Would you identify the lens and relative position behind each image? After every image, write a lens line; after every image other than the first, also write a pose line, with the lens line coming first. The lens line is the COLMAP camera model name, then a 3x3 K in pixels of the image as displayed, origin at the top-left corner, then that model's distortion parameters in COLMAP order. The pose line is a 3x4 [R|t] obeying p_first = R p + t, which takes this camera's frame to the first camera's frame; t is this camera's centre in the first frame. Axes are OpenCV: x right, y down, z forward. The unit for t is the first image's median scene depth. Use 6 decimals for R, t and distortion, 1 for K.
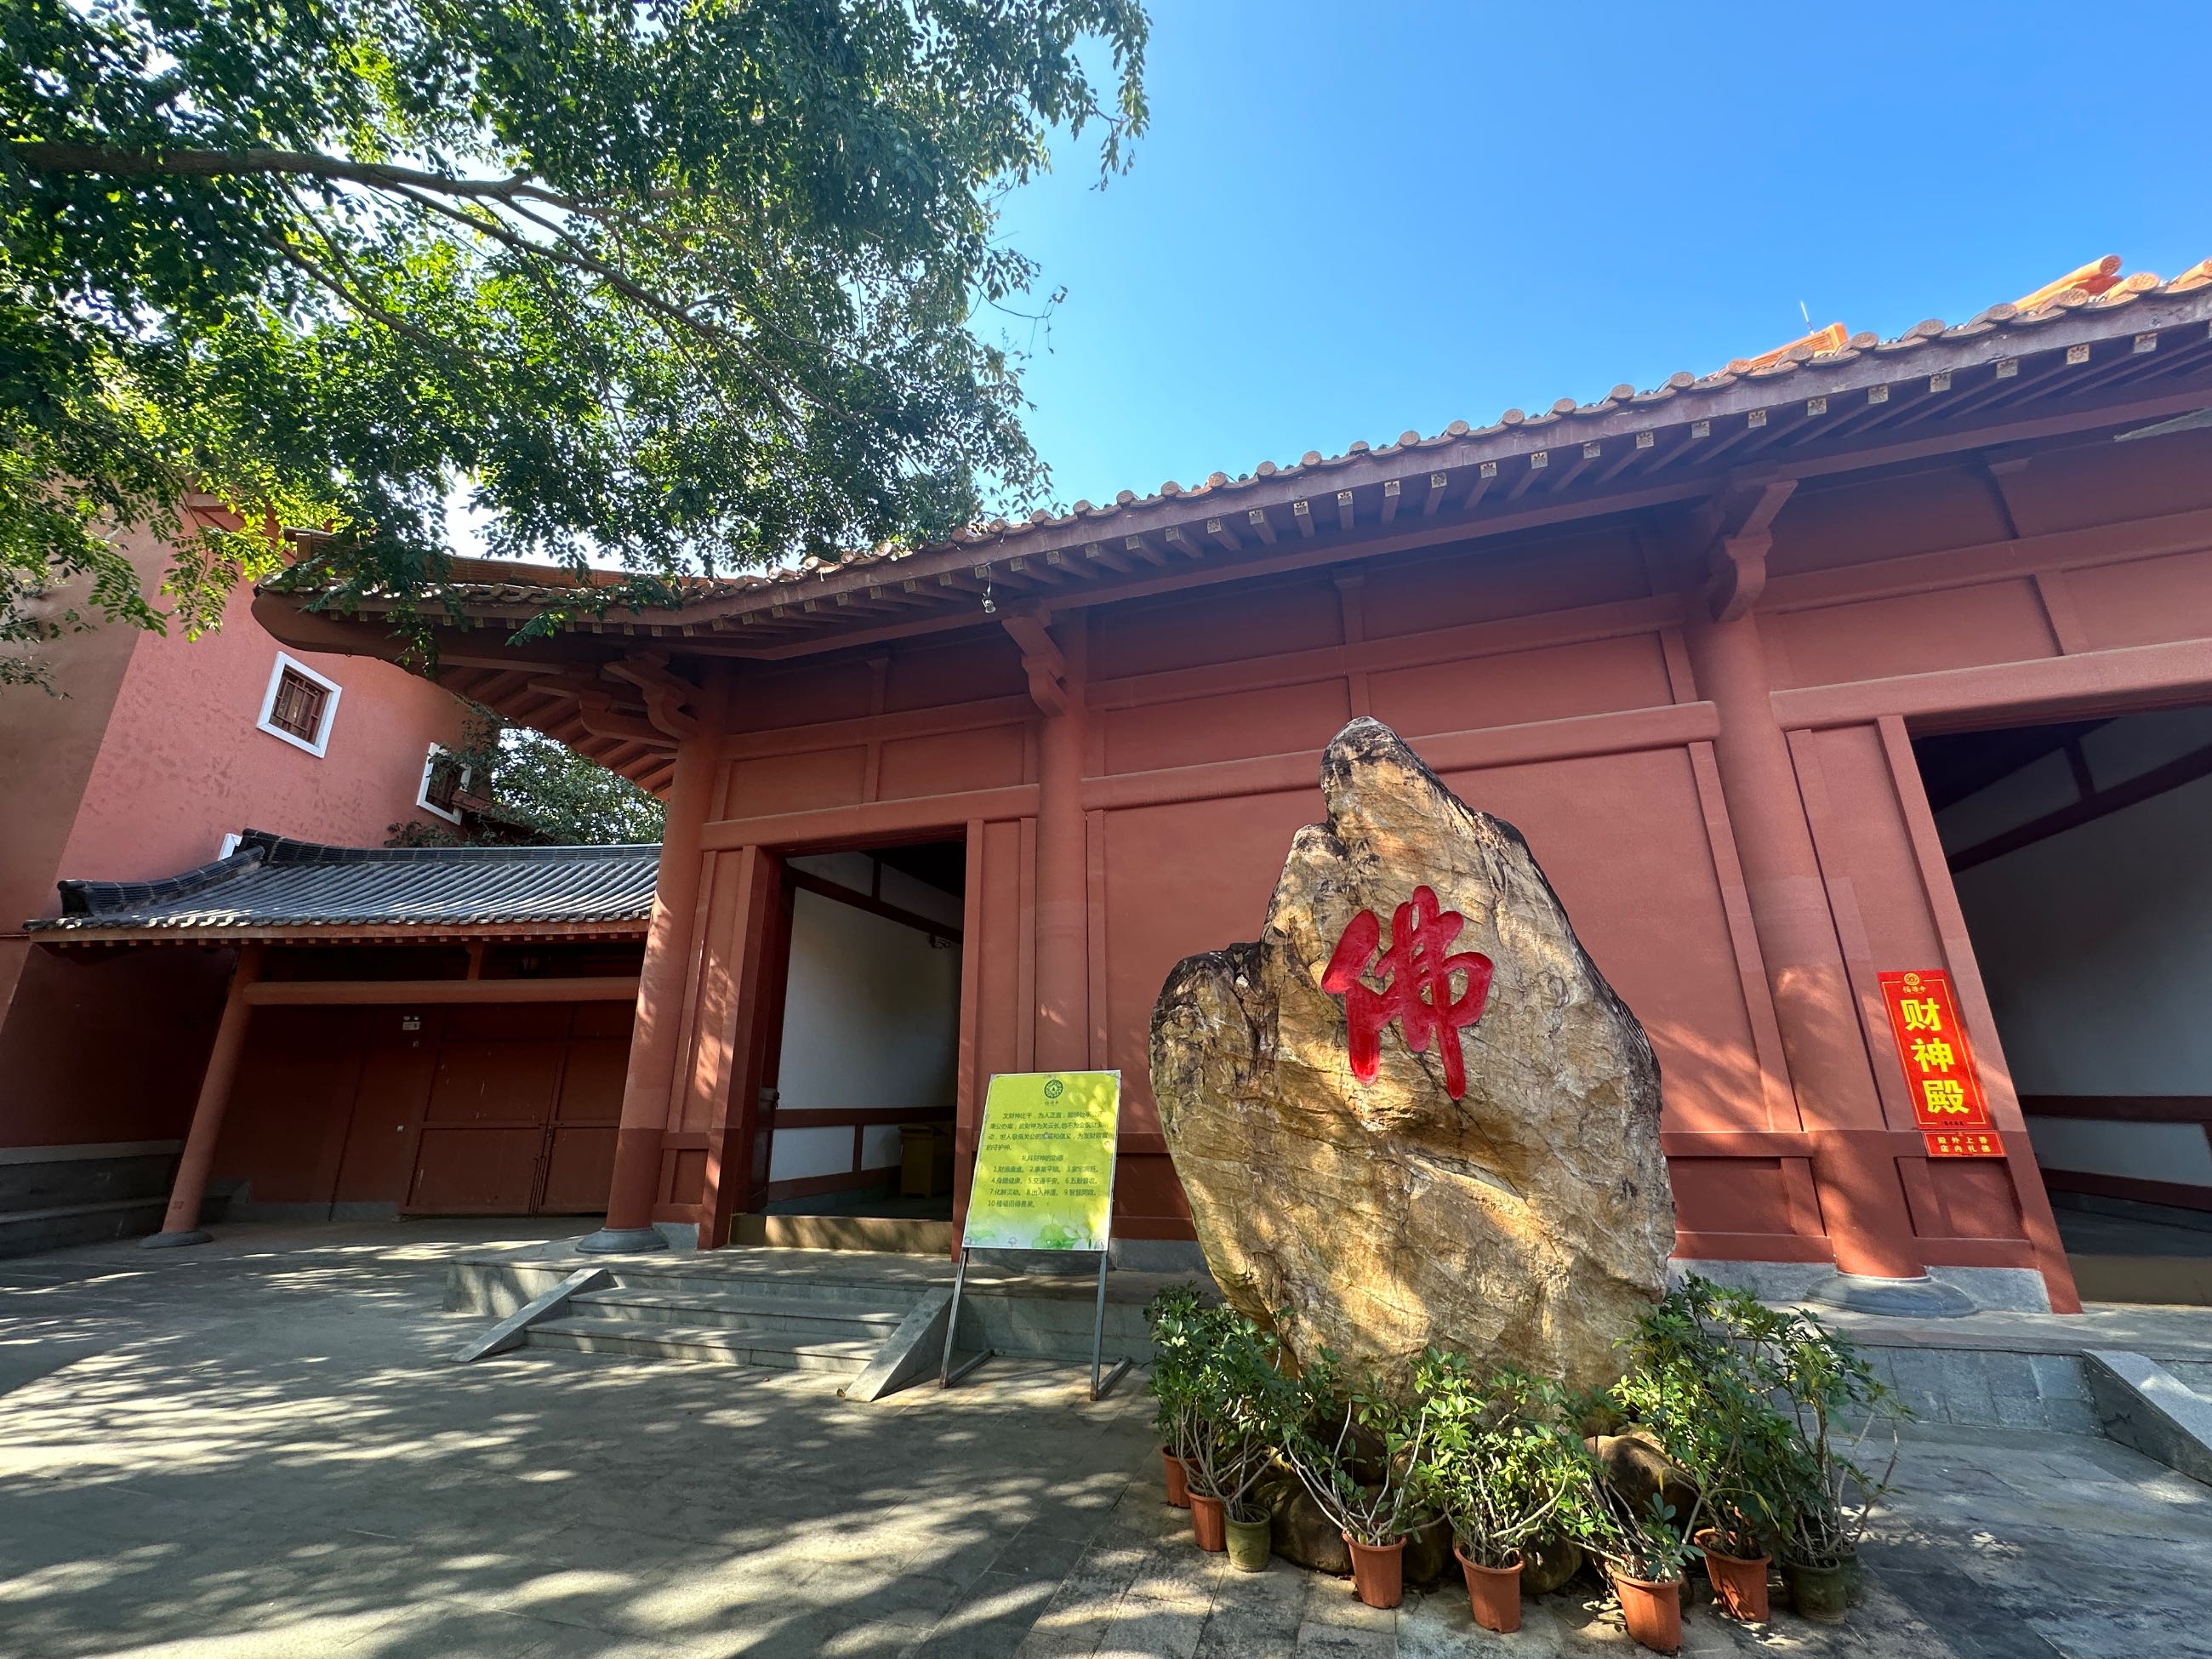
lens RADIAL K [[882.7, 0, 1106.0], [0, 882.7, 829.5], [0, 0, 1]] dist [-0.002233, -0.000114]
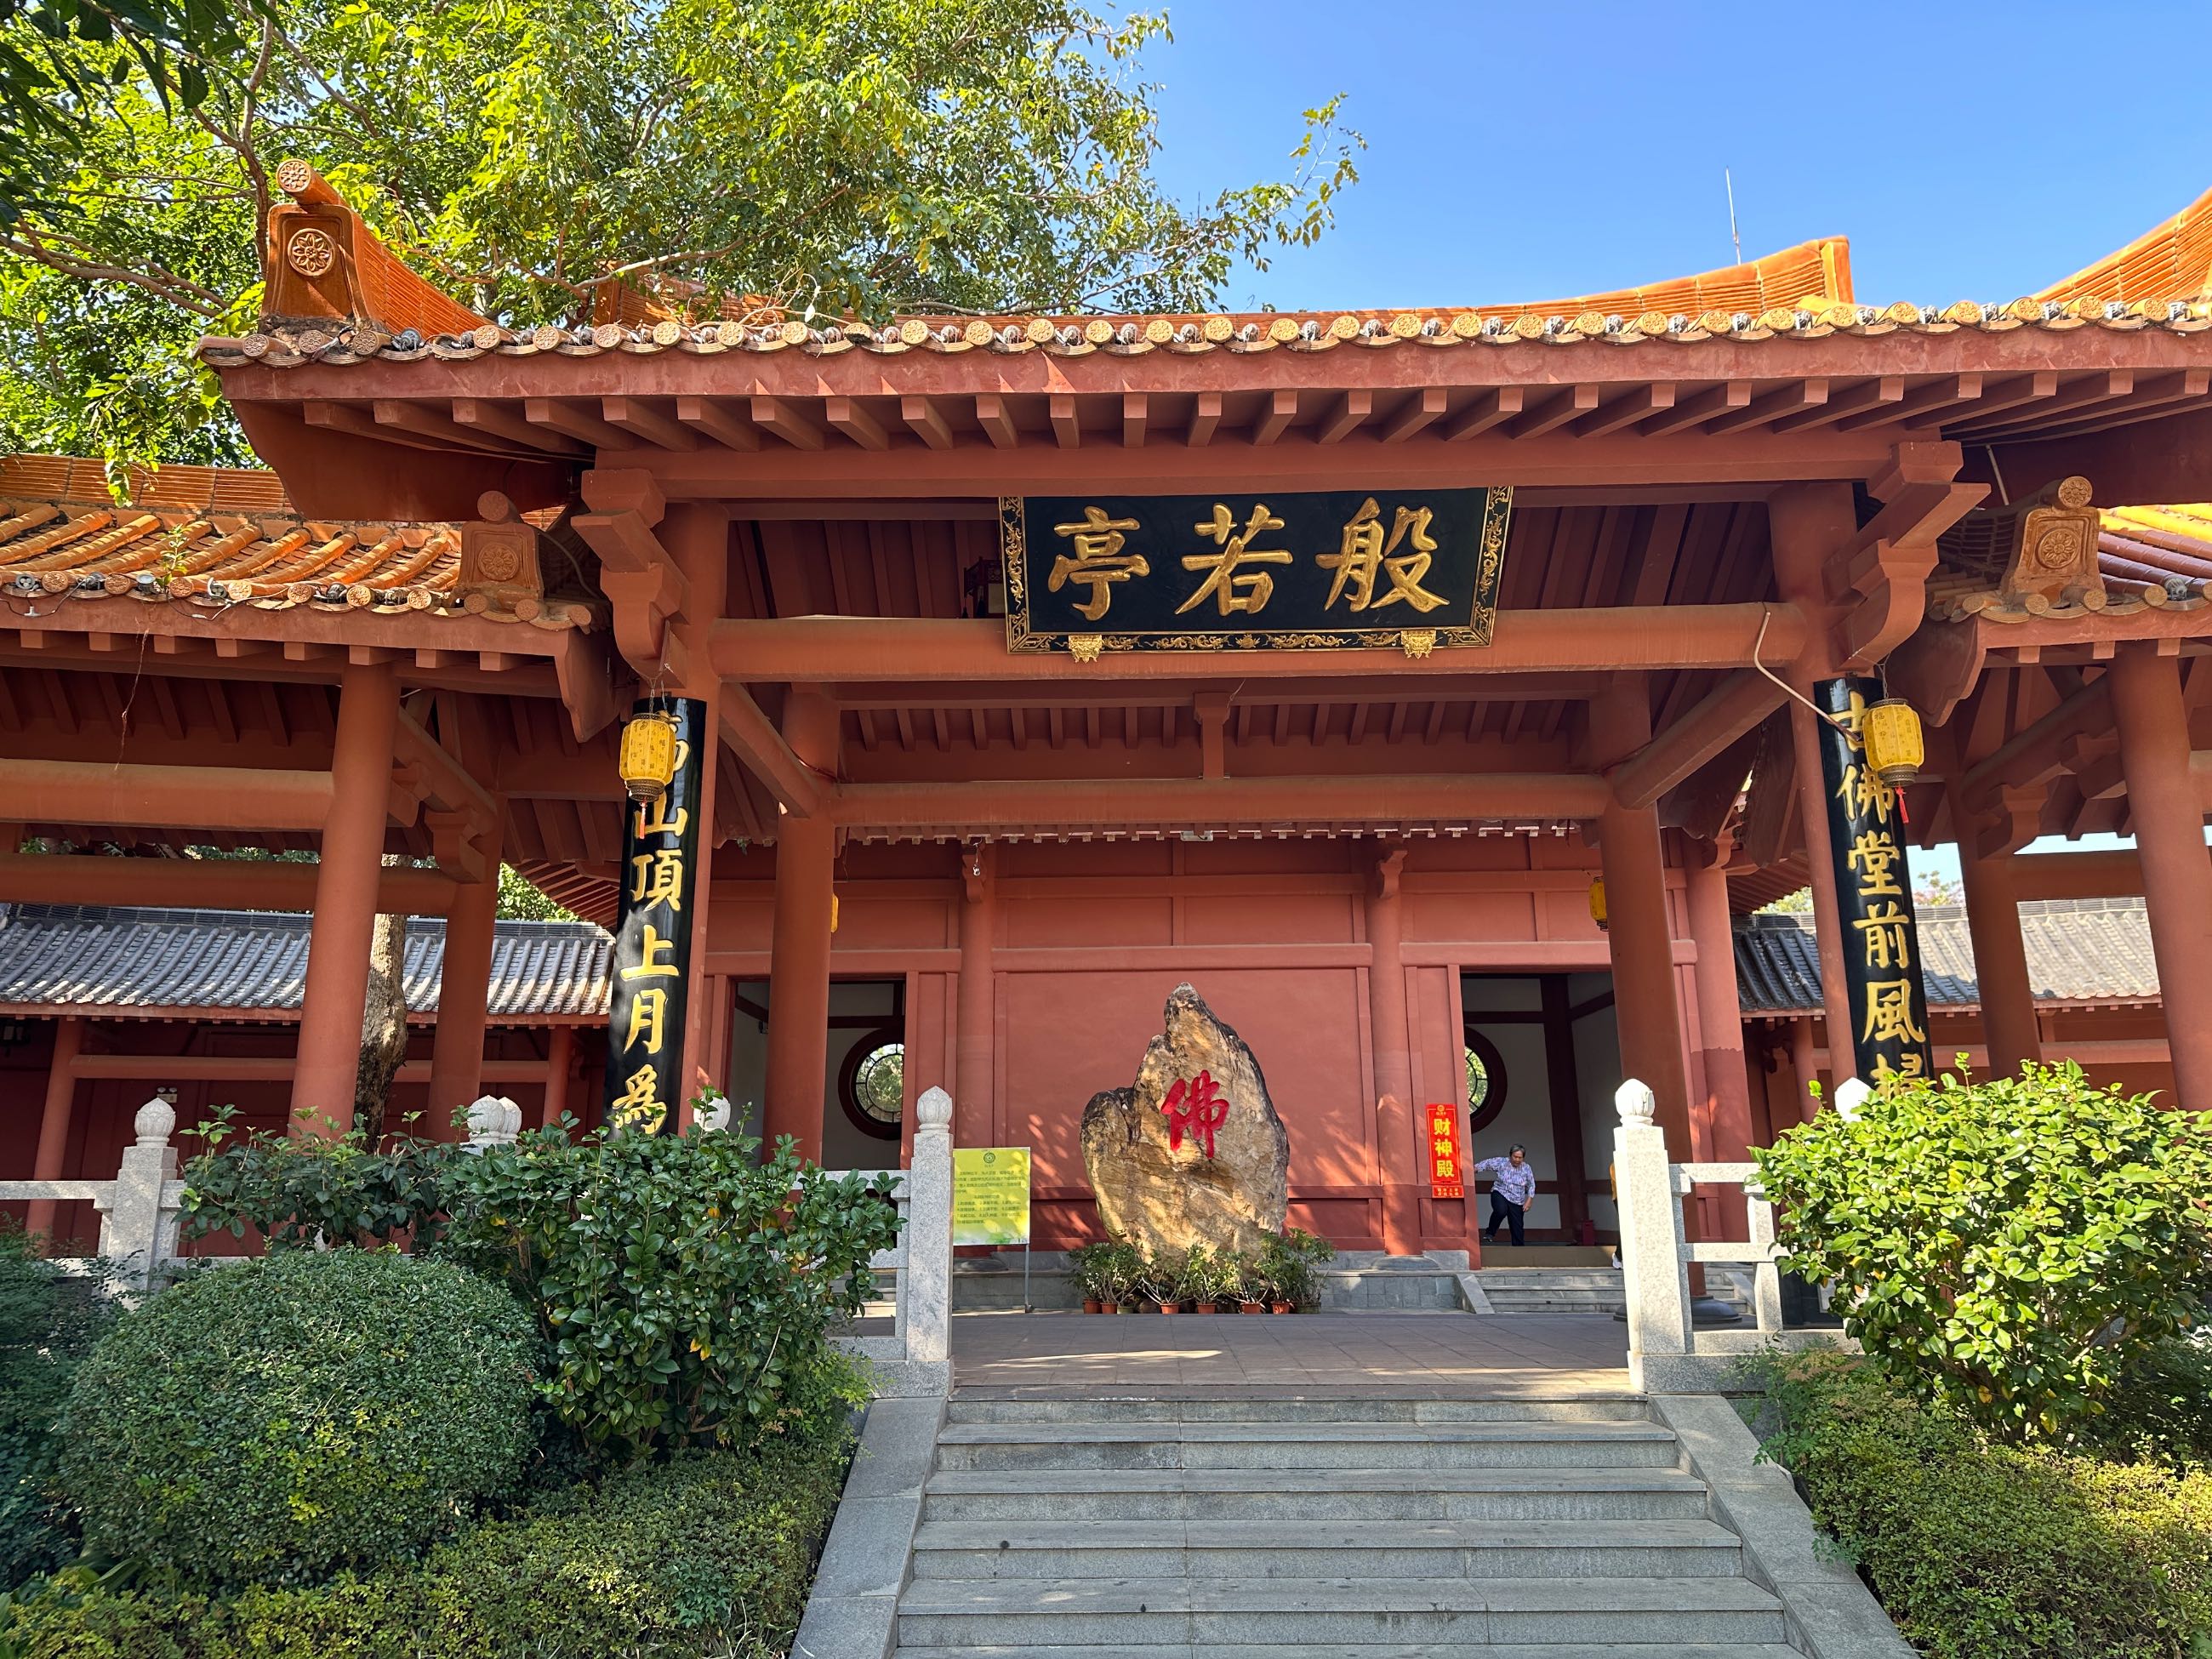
lens RADIAL K [[1532.5, 0, 1106.0], [0, 1532.5, 829.5], [0, 0, 1]] dist [0.168572, -0.271068]
pose [[0.960238, 0.071167, 0.269961, -0.822217], [-0.085375, 0.995495, 0.041241, -0.564540], [-0.265810, -0.062649, 0.961988, -2.227180]]
